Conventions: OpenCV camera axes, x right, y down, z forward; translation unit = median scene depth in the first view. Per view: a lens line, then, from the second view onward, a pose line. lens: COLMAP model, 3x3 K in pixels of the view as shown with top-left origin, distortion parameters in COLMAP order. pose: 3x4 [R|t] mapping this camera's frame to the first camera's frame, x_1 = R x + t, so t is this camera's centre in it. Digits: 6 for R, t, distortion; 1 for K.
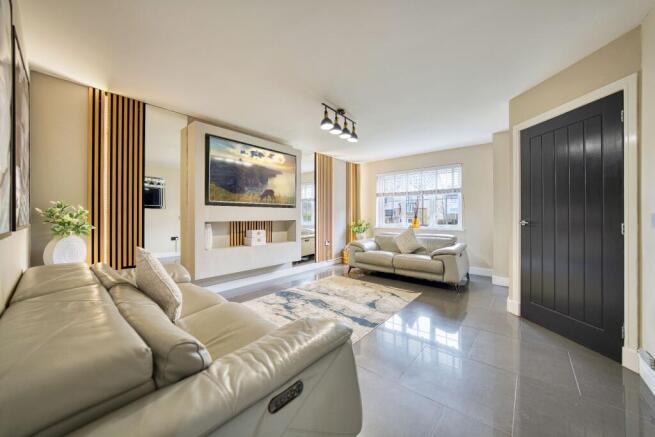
lens RADIAL K [[240.2, 0, 329.1], [0, 240.2, 222.5], [0, 0, 1]] dist [-0.007016, 0.000178]
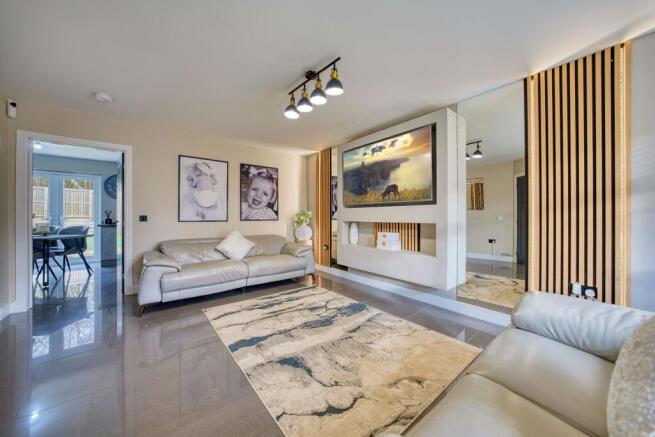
lens RADIAL K [[231.8, 0, 329.9], [0, 231.8, 220.4], [0, 0, 1]] dist [-0.013445, -0.000118]
pose [[-0.189325, 0.018994, -0.981731, 0.603576], [-0.027423, 0.999321, 0.024623, -0.029531], [0.981532, 0.031584, -0.188675, 0.985075]]
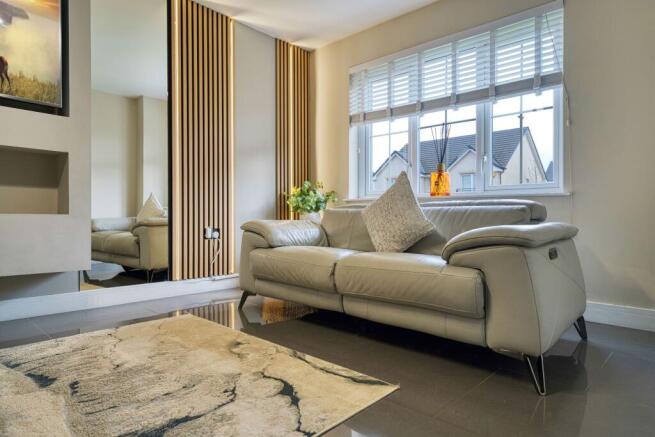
lens RADIAL K [[399.0, 0, 325.4], [0, 399.0, 220.1], [0, 0, 1]] dist [0.021499, 0.002473]
pose [[0.998581, 0.010579, -0.052190, 0.309856], [-0.011753, 0.999683, -0.022243, 0.112850], [0.051938, 0.022825, 0.998389, 0.516390]]
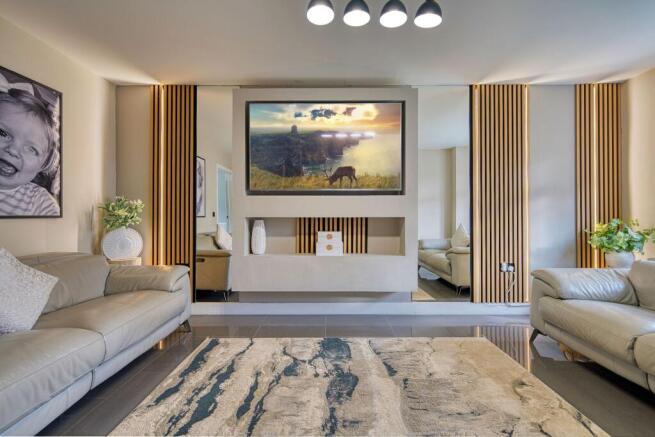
lens RADIAL K [[316.5, 0, 329.7], [0, 316.5, 219.8], [0, 0, 1]] dist [0.004560, 0.001108]
pose [[0.643510, 0.008109, -0.765395, 0.360666], [-0.021073, 0.999753, -0.007125, 0.005968], [0.765148, 0.020715, 0.643522, 0.469105]]
